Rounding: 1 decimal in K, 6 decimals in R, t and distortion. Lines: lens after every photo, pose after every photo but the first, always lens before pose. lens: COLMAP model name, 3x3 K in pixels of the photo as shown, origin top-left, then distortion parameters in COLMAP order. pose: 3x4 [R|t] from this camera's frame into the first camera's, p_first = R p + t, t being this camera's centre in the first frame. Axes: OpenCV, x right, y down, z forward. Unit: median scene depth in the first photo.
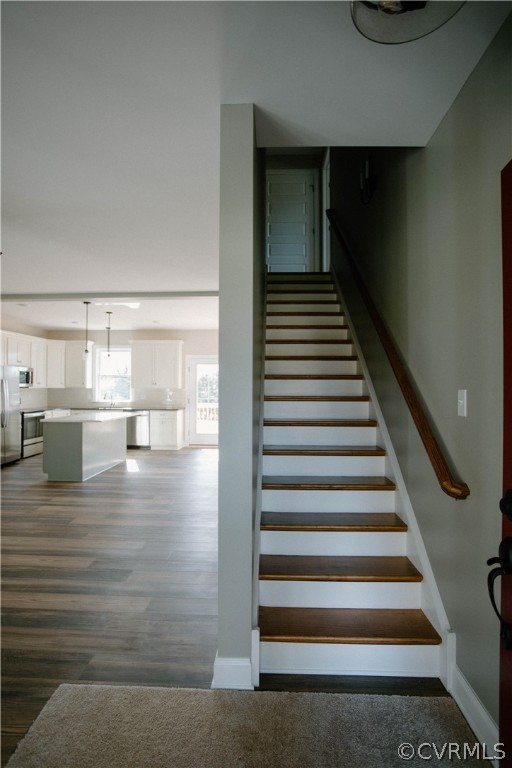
lens RADIAL K [[393.7, 0, 255.9], [0, 393.7, 383.2], [0, 0, 1]] dist [-0.031583, 0.000713]
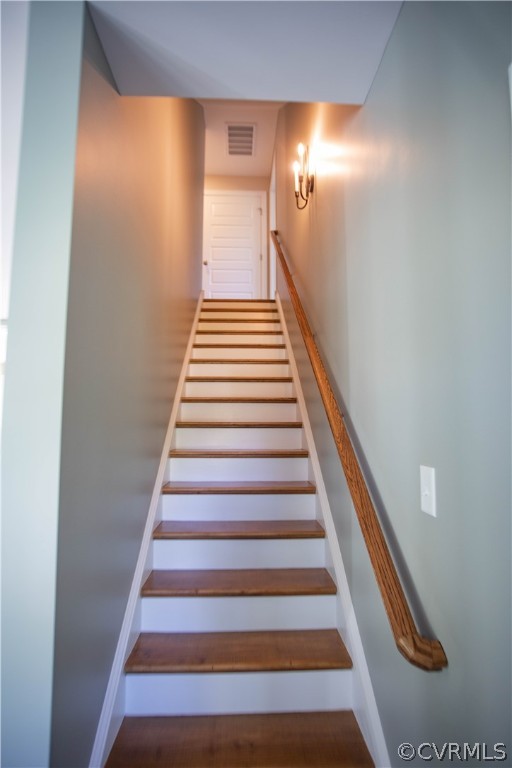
lens RADIAL K [[393.7, 0, 258.8], [0, 393.7, 386.1], [0, 0, 1]] dist [-0.031583, 0.000713]
pose [[0.995785, 0.004237, 0.091621, 0.116244], [0.002965, 0.996924, -0.078323, -0.031099], [-0.091671, 0.078265, 0.992709, 0.225277]]
